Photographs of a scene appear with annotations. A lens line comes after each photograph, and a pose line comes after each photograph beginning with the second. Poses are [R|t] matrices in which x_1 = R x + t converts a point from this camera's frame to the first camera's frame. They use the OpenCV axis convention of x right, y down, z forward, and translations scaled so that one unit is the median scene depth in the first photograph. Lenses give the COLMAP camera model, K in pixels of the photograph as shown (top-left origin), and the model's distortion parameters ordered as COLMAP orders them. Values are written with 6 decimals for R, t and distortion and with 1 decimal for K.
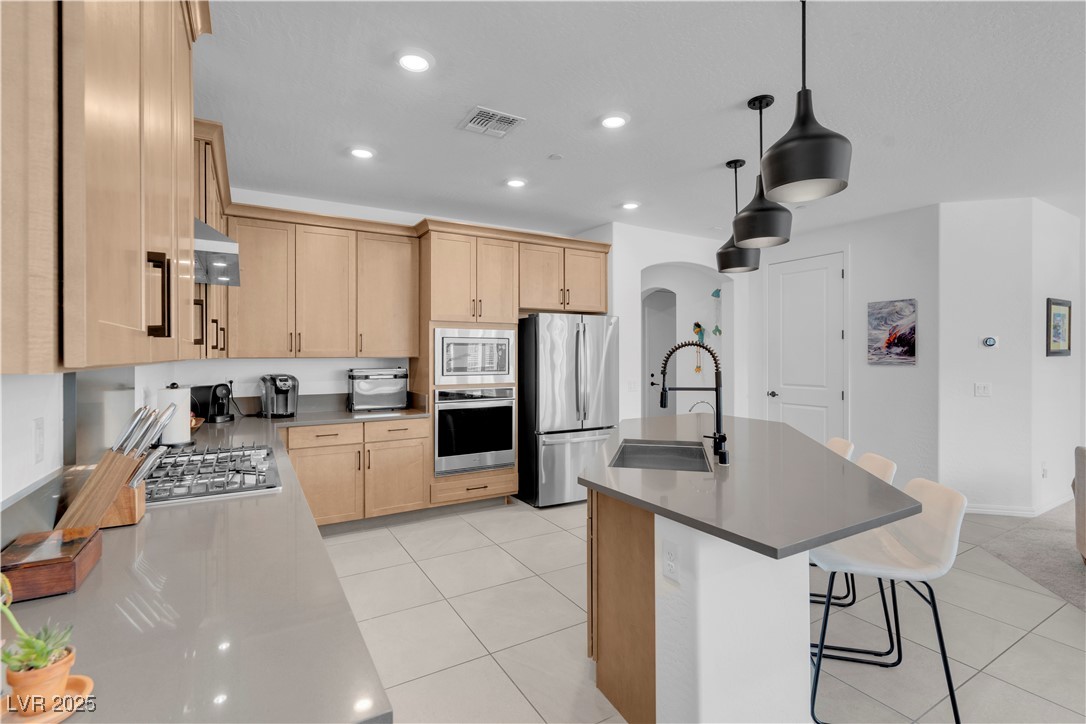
lens RADIAL K [[494.1, 0, 542.0], [0, 494.1, 355.0], [0, 0, 1]] dist [-0.008270, 0.003063]
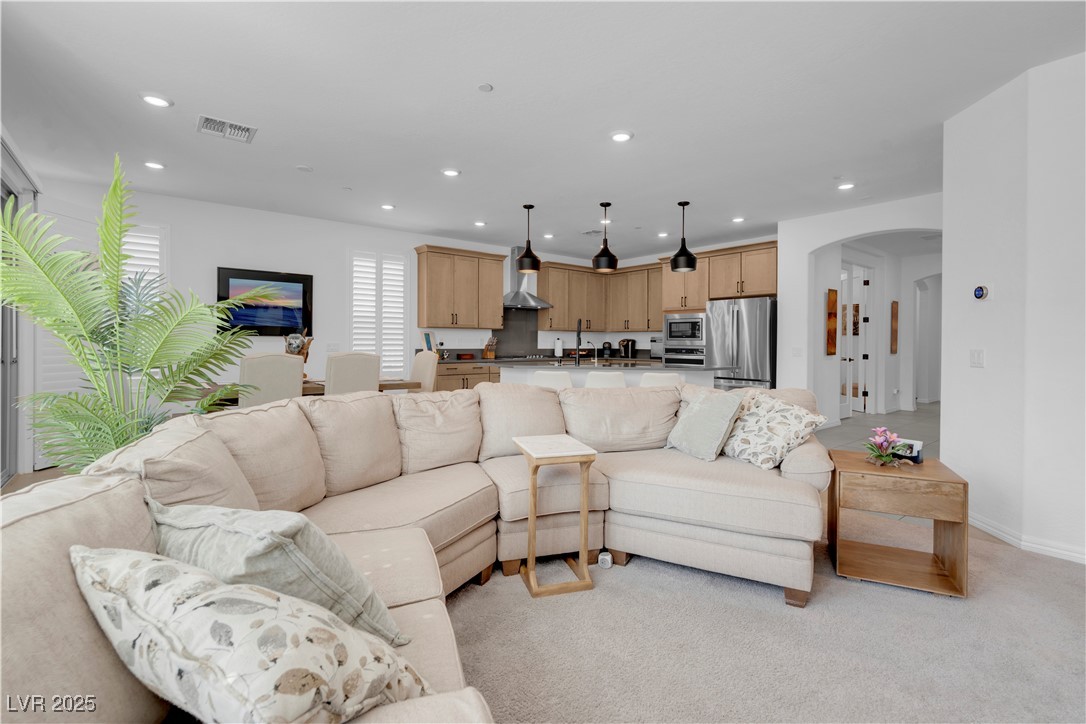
lens RADIAL K [[494.1, 0, 547.4], [0, 494.1, 345.4], [0, 0, 1]] dist [-0.008270, 0.003063]
pose [[0.151273, 0.007652, -0.988462, 1.697508], [-0.006438, 0.999956, 0.006756, 0.056484], [0.988471, 0.005341, 0.151316, 0.293922]]
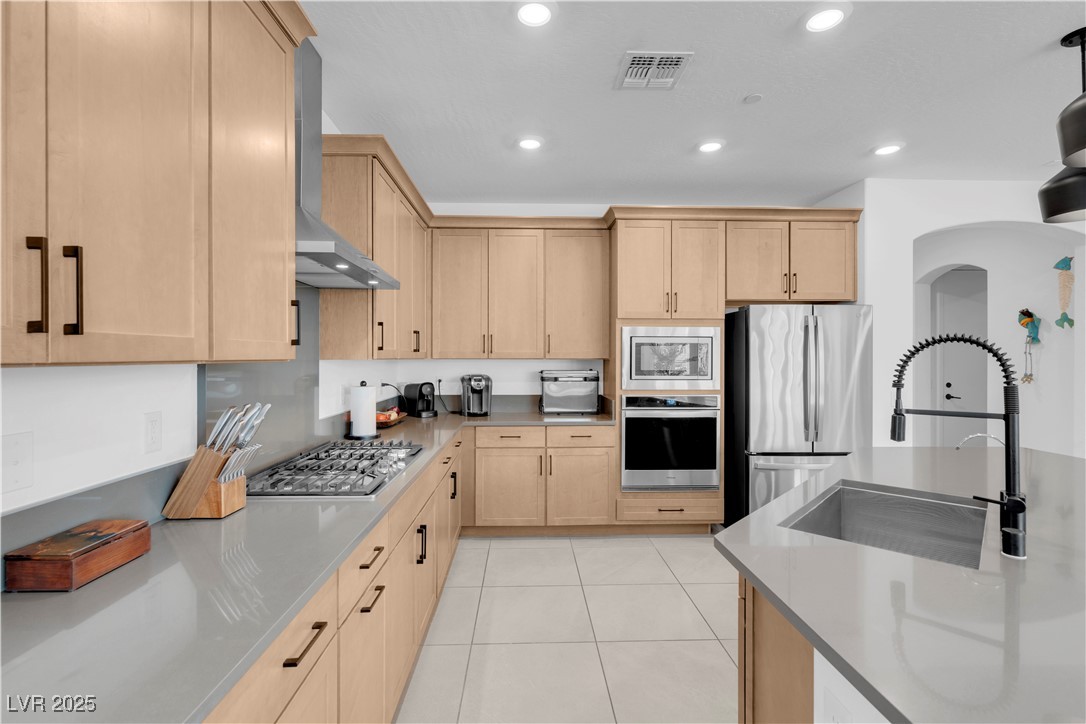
lens RADIAL K [[494.1, 0, 542.6], [0, 494.1, 357.0], [0, 0, 1]] dist [-0.008270, 0.003063]
pose [[0.877666, 0.002643, -0.479265, 0.094917], [-0.002347, 0.999997, 0.001217, 0.000257], [0.479267, 0.000057, 0.877669, 0.148844]]
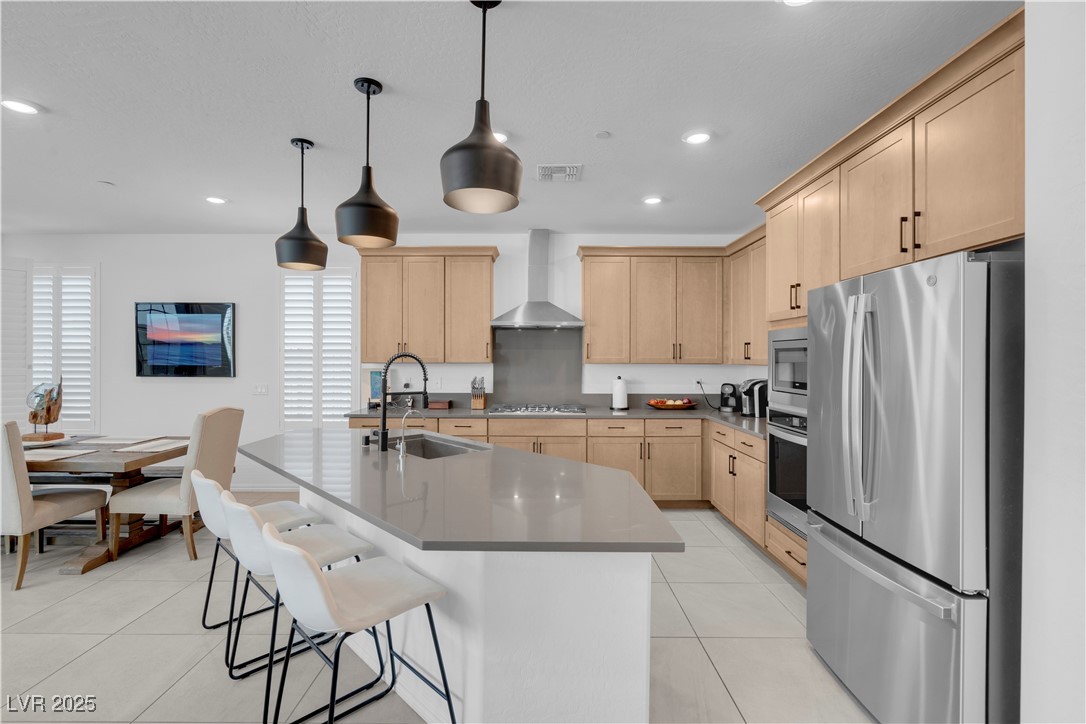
lens RADIAL K [[494.1, 0, 538.0], [0, 494.1, 358.3], [0, 0, 1]] dist [-0.008270, 0.003063]
pose [[-0.513787, 0.001201, -0.857917, 0.717152], [-0.001927, 0.999995, 0.002554, -0.011056], [0.857915, 0.002965, -0.513782, 1.169365]]
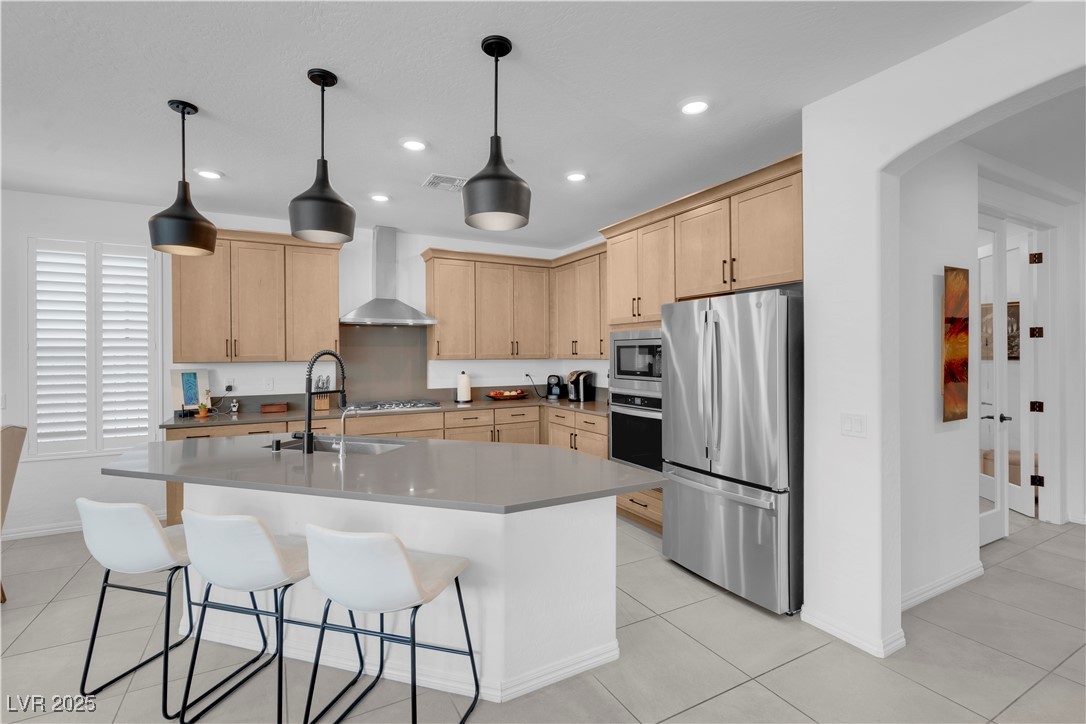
lens RADIAL K [[494.1, 0, 542.4], [0, 494.1, 354.9], [0, 0, 1]] dist [-0.008270, 0.003063]
pose [[-0.037050, 0.003650, -0.999307, 0.886532], [0.006323, 0.999974, 0.003418, -0.011306], [0.999293, -0.006192, -0.037072, 0.960523]]
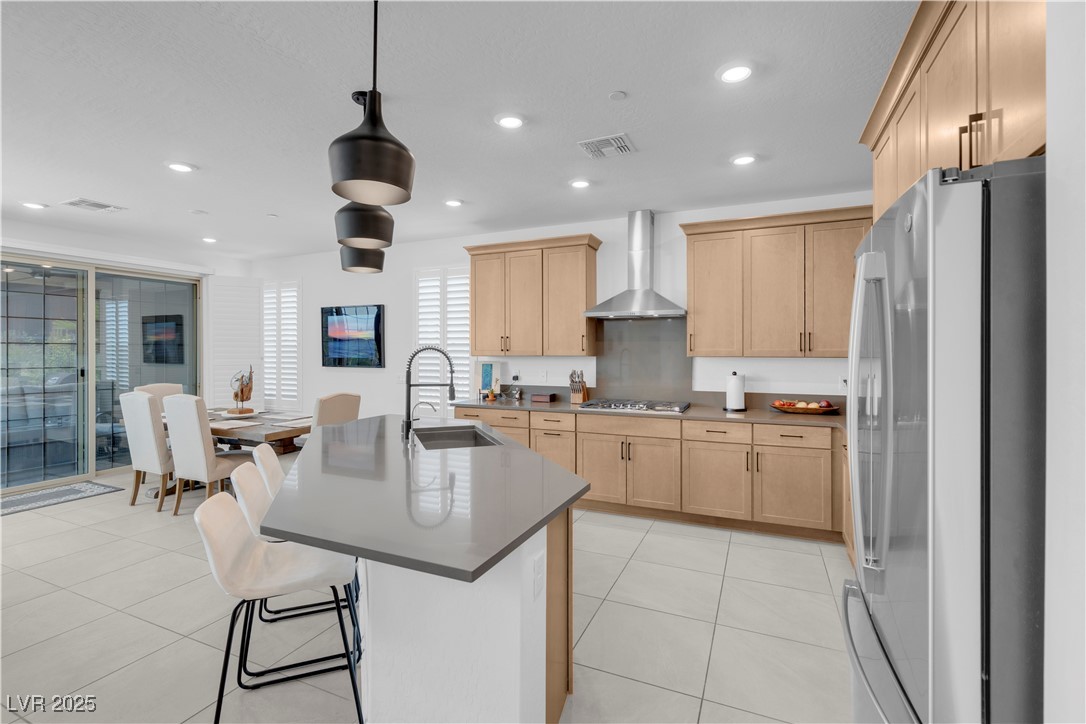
lens RADIAL K [[494.1, 0, 539.4], [0, 494.1, 352.7], [0, 0, 1]] dist [-0.008270, 0.003063]
pose [[-0.821802, 0.004920, -0.569752, 0.483330], [0.001992, 0.999981, 0.005761, -0.011218], [0.569769, 0.003599, -0.821797, 1.347938]]
